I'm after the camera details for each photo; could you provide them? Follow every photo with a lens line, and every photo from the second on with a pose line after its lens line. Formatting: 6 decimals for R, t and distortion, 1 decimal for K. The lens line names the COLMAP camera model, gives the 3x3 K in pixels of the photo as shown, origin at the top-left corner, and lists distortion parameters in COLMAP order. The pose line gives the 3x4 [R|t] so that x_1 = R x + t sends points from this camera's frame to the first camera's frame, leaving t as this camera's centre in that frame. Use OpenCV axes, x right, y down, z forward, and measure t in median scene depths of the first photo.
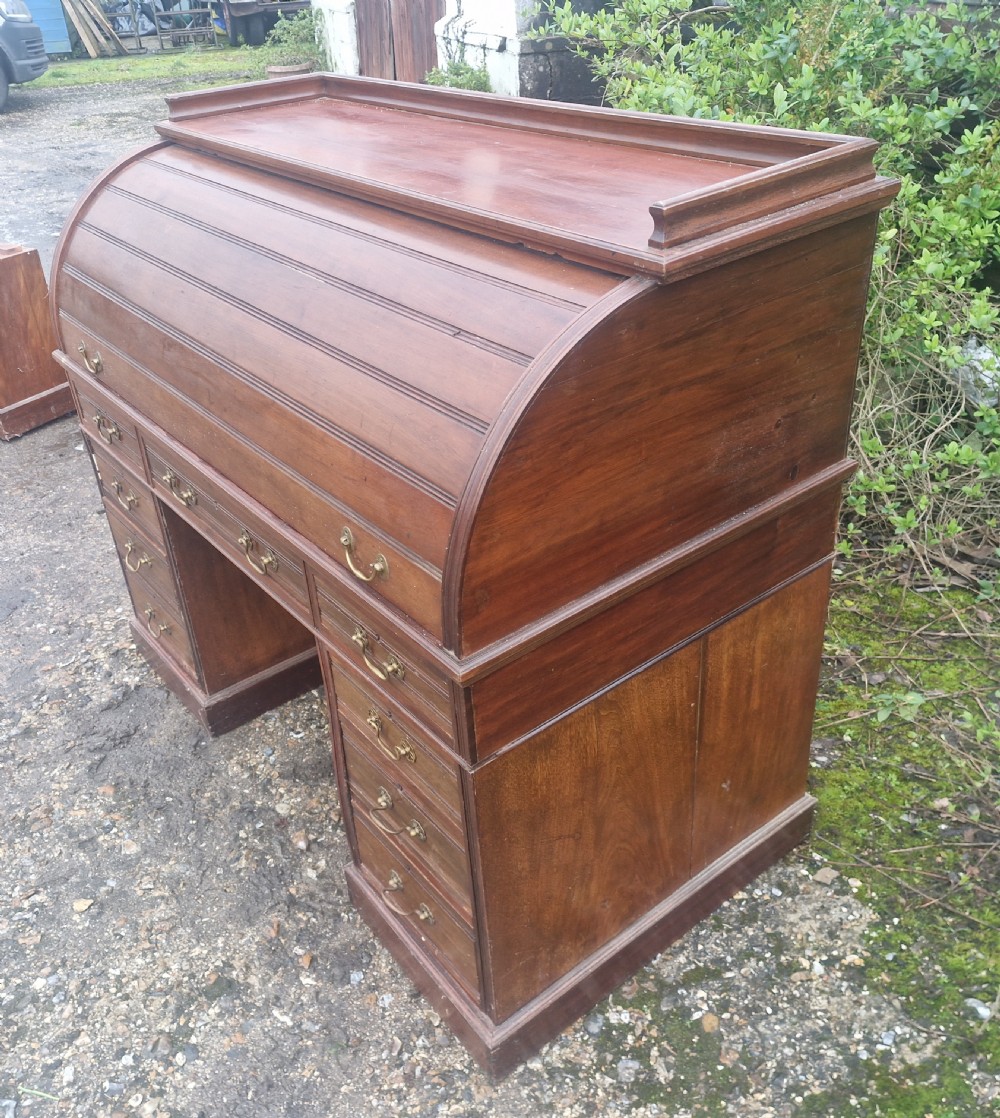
lens RADIAL K [[1007.7, 0, 500.0], [0, 1007.7, 559.0], [0, 0, 1]] dist [0.094232, -0.113318]
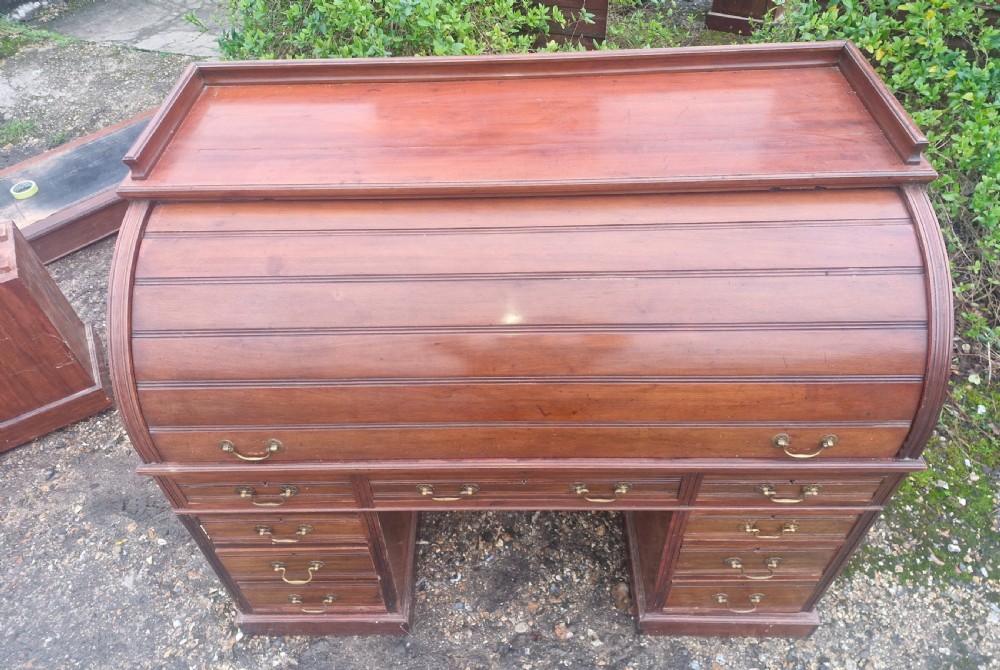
lens RADIAL K [[678.0, 0, 495.1], [0, 678.0, 292.5], [0, 0, 1]] dist [0.042548, -0.031871]
pose [[0.630211, -0.515671, 0.580446, -0.611318], [0.414861, 0.855570, 0.309663, -0.469126], [-0.656296, 0.045651, 0.753121, 0.417105]]
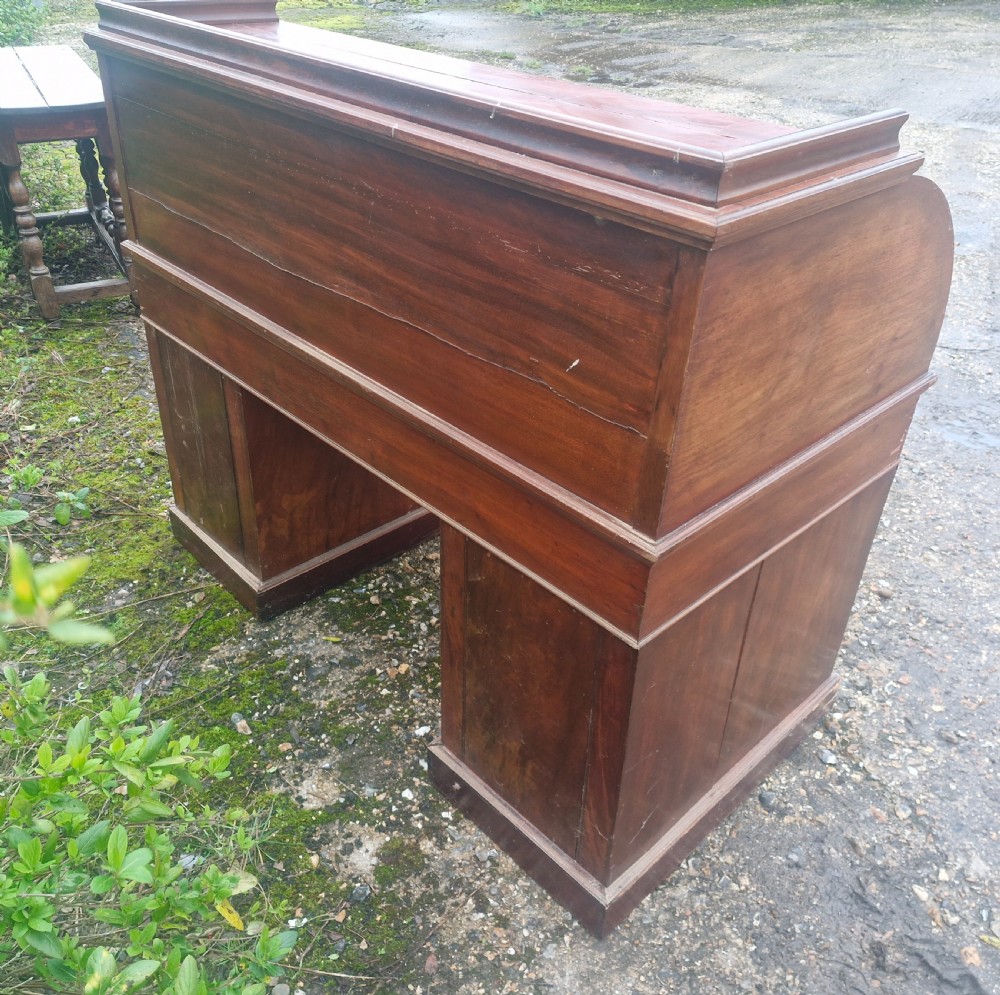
lens RADIAL K [[929.6, 0, 452.1], [0, 929.6, 496.6], [0, 0, 1]] dist [0.011972, 0.006046]
pose [[-0.997854, 0.059390, -0.027579, -0.047824], [-0.001457, 0.400945, 0.916101, -0.998421], [0.065465, 0.914175, -0.399998, 1.632806]]
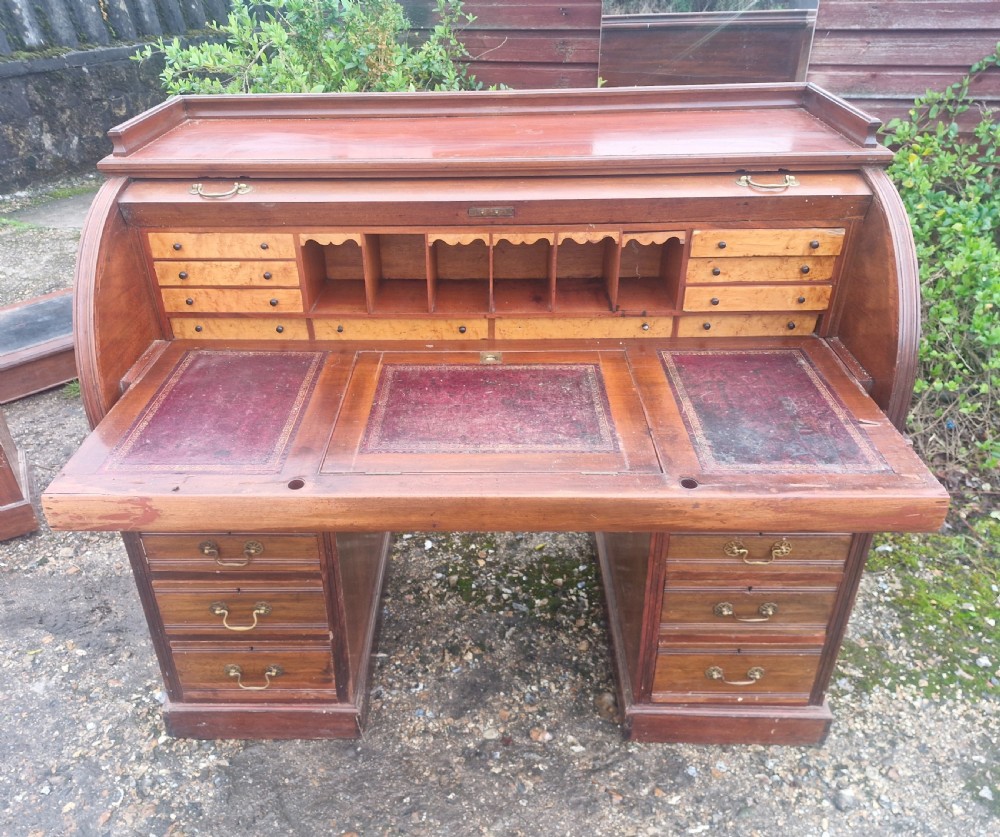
lens RADIAL K [[786.0, 0, 481.5], [0, 786.0, 442.0], [0, 0, 1]] dist [0.072936, -0.081808]
pose [[0.634790, -0.374008, 0.676136, -0.810349], [0.397193, 0.908531, 0.129654, -0.189408], [-0.662782, 0.186253, 0.725279, 0.378222]]
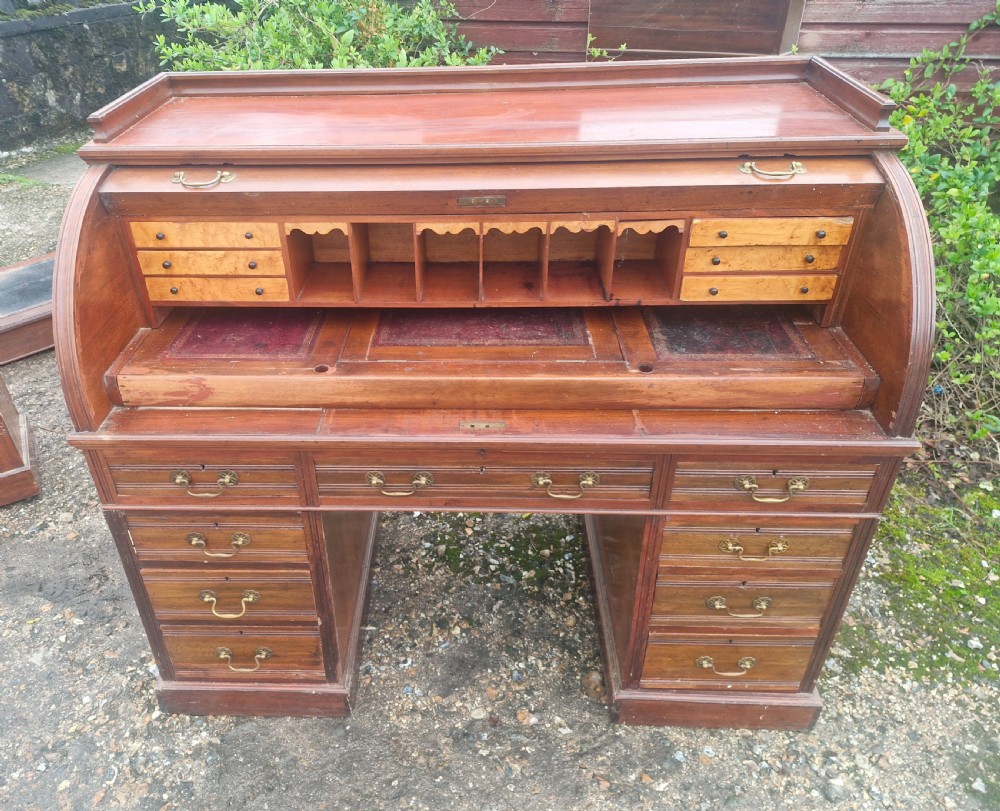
lens RADIAL K [[741.3, 0, 452.0], [0, 741.3, 404.2], [0, 0, 1]] dist [0.051246, -0.041668]
pose [[0.650830, -0.398643, 0.646145, -0.741937], [0.397227, 0.904075, 0.157668, -0.240249], [-0.647017, 0.154051, 0.746751, 0.416944]]
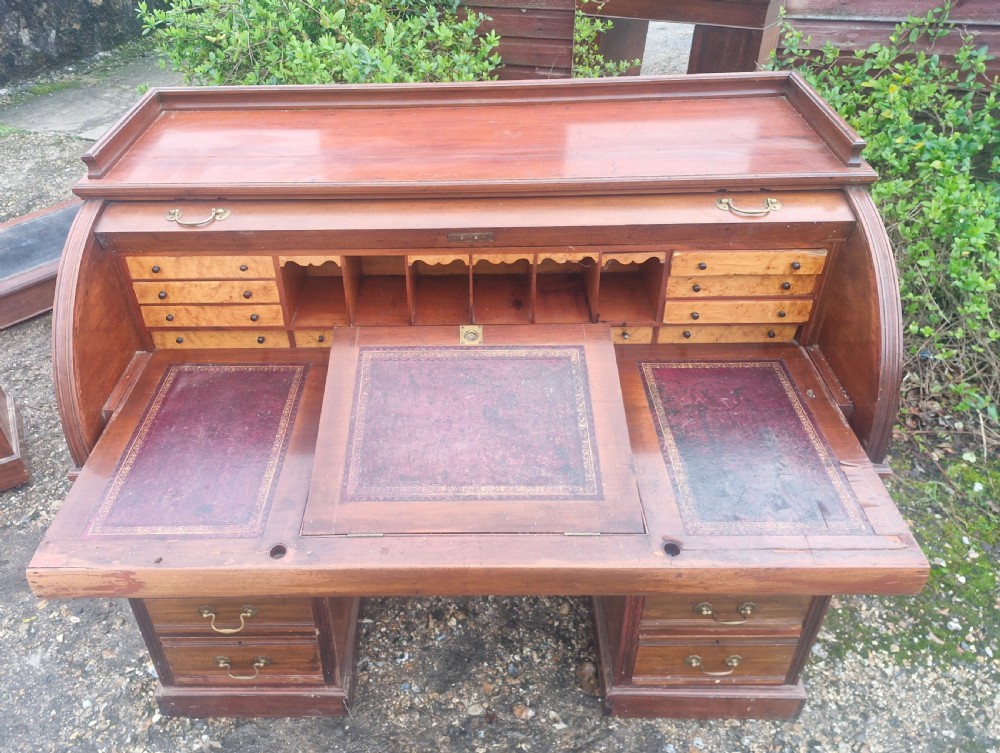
lens RADIAL K [[770.0, 0, 462.7], [0, 770.0, 327.9], [0, 0, 1]] dist [0.039948, -0.033584]
pose [[0.630498, -0.415974, 0.655315, -0.725966], [0.406331, 0.896229, 0.177956, -0.352737], [-0.661338, 0.154075, 0.734094, 0.360133]]
